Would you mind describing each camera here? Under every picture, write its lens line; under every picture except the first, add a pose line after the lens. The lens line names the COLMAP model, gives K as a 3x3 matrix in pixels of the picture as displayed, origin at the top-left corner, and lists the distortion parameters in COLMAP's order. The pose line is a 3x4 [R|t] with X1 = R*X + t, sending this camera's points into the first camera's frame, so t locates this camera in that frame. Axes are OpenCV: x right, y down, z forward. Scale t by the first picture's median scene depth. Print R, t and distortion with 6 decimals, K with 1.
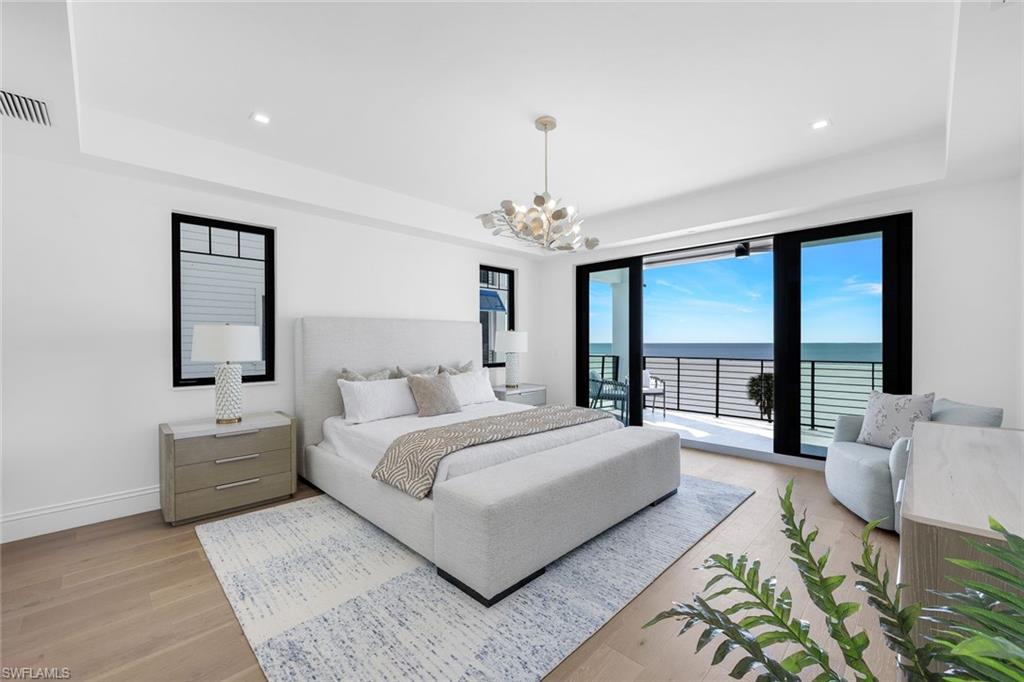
lens RADIAL K [[434.3, 0, 515.5], [0, 434.3, 341.1], [0, 0, 1]] dist [0.000950, 0.000355]
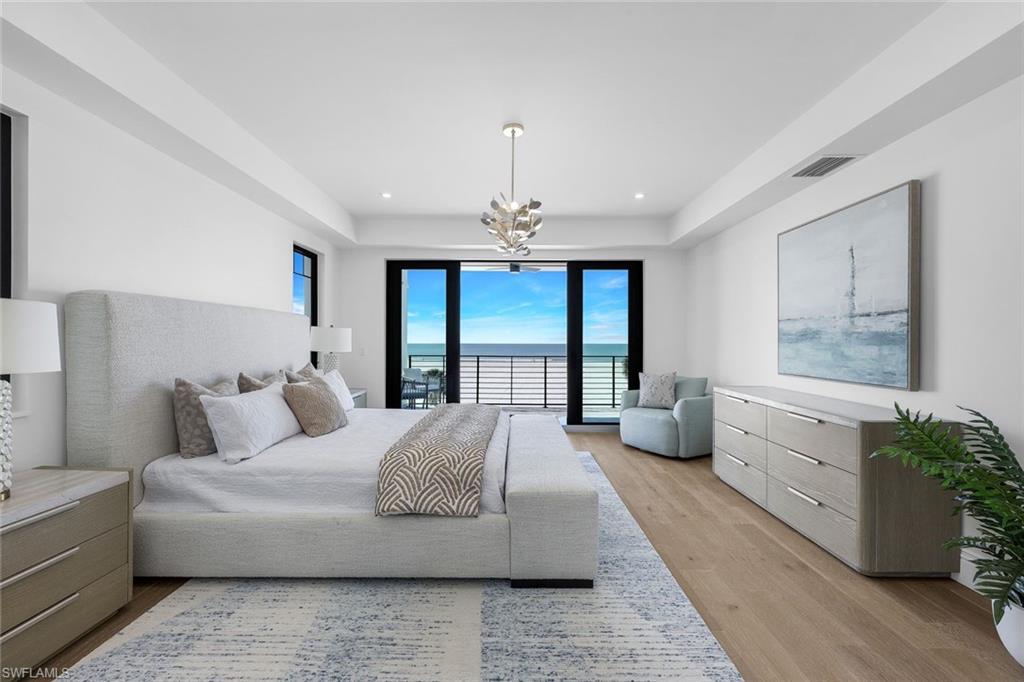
lens RADIAL K [[434.3, 0, 515.5], [0, 434.3, 341.1], [0, 0, 1]] dist [0.000950, 0.000355]
pose [[0.689504, 0.006381, 0.724254, -0.533362], [-0.005001, 0.999979, -0.004049, 0.008112], [-0.724265, -0.000830, 0.689521, 0.222778]]
